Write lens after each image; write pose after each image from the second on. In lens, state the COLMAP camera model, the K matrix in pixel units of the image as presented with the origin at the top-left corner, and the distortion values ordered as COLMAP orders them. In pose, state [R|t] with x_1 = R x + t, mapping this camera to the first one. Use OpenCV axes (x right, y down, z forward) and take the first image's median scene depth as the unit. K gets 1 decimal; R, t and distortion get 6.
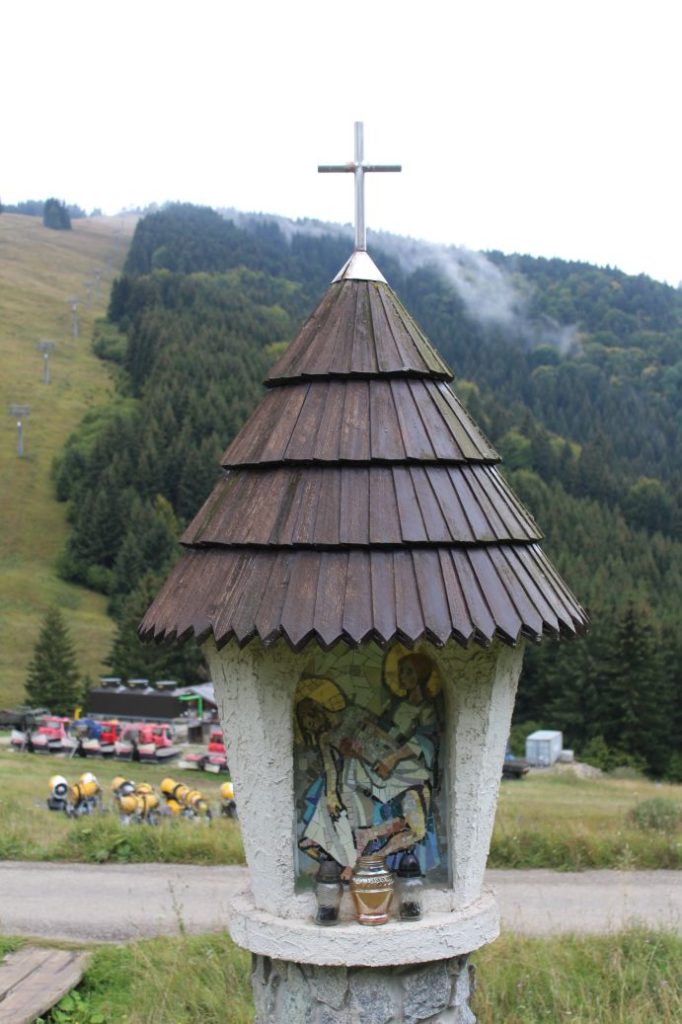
lens RADIAL K [[1546.9, 0, 341.0], [0, 1546.9, 512.0], [0, 0, 1]] dist [-0.019323, -0.035176]
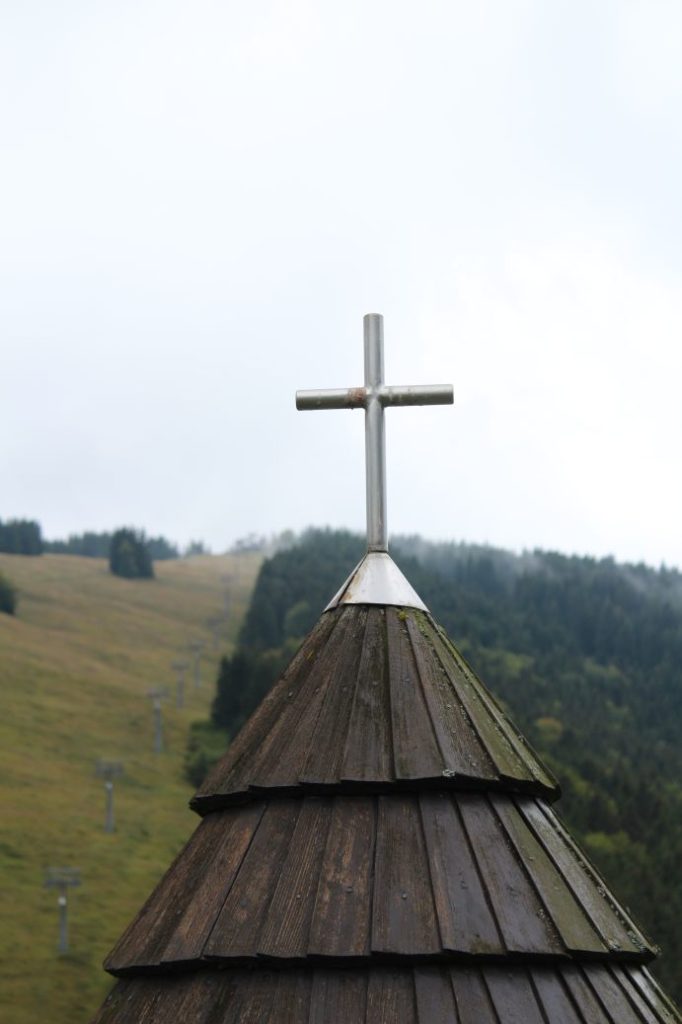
lens RADIAL K [[2557.6, 0, 341.0], [0, 2557.6, 512.0], [0, 0, 1]] dist [0.097099, 0.582476]
pose [[0.993706, -0.027915, -0.108483, 0.098123], [0.005160, 0.978831, -0.204606, -0.004094], [0.111898, 0.202759, 0.972814, 0.153135]]
